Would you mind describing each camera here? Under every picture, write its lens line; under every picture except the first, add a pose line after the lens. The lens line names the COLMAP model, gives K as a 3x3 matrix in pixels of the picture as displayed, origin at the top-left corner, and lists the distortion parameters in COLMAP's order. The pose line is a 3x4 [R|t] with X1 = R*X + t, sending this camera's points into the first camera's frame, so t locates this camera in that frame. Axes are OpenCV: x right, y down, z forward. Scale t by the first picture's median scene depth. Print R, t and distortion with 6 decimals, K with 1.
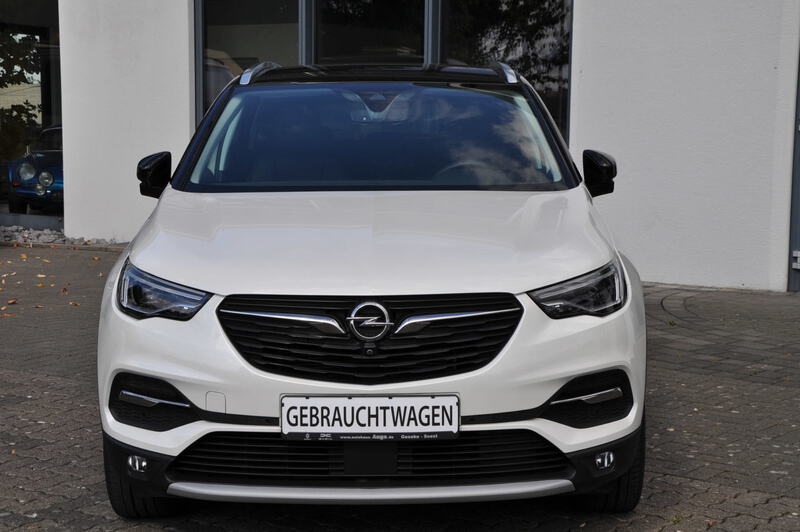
lens RADIAL K [[1564.5, 0, 400.0], [0, 1564.5, 266.0], [0, 0, 1]] dist [0.363177, 0.100913]
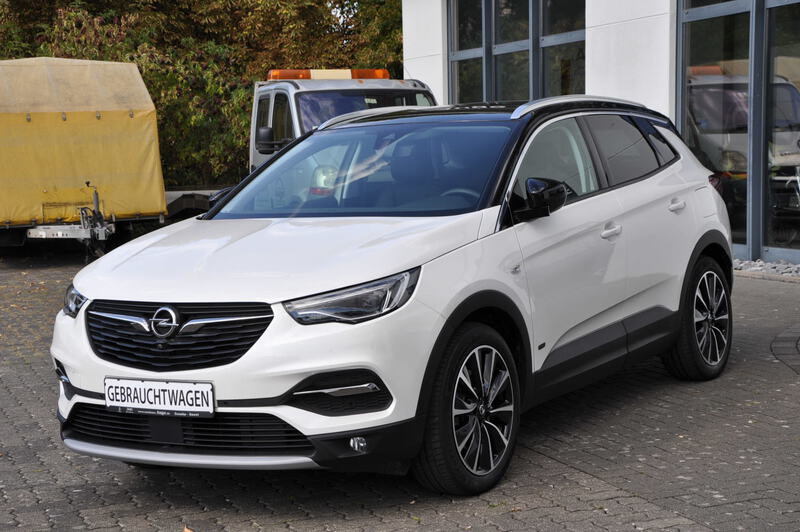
lens RADIAL K [[1479.2, 0, 400.0], [0, 1479.2, 266.0], [0, 0, 1]] dist [0.352980, -0.017573]
pose [[0.851670, 0.010750, -0.523969, 0.786039], [-0.012336, 0.999924, 0.000465, -0.013716], [0.523934, 0.006068, 0.851737, 0.061914]]
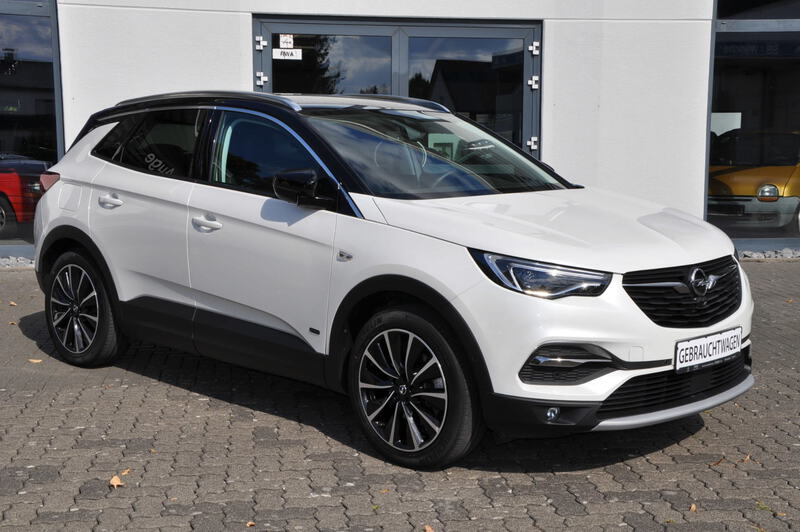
lens RADIAL K [[1126.4, 0, 400.0], [0, 1126.4, 266.0], [0, 0, 1]] dist [0.061636, 0.807504]
pose [[0.694249, -0.085778, 0.714605, -0.930262], [0.070874, 0.996195, 0.050724, -0.049122], [-0.716237, 0.015432, 0.697686, 0.485717]]
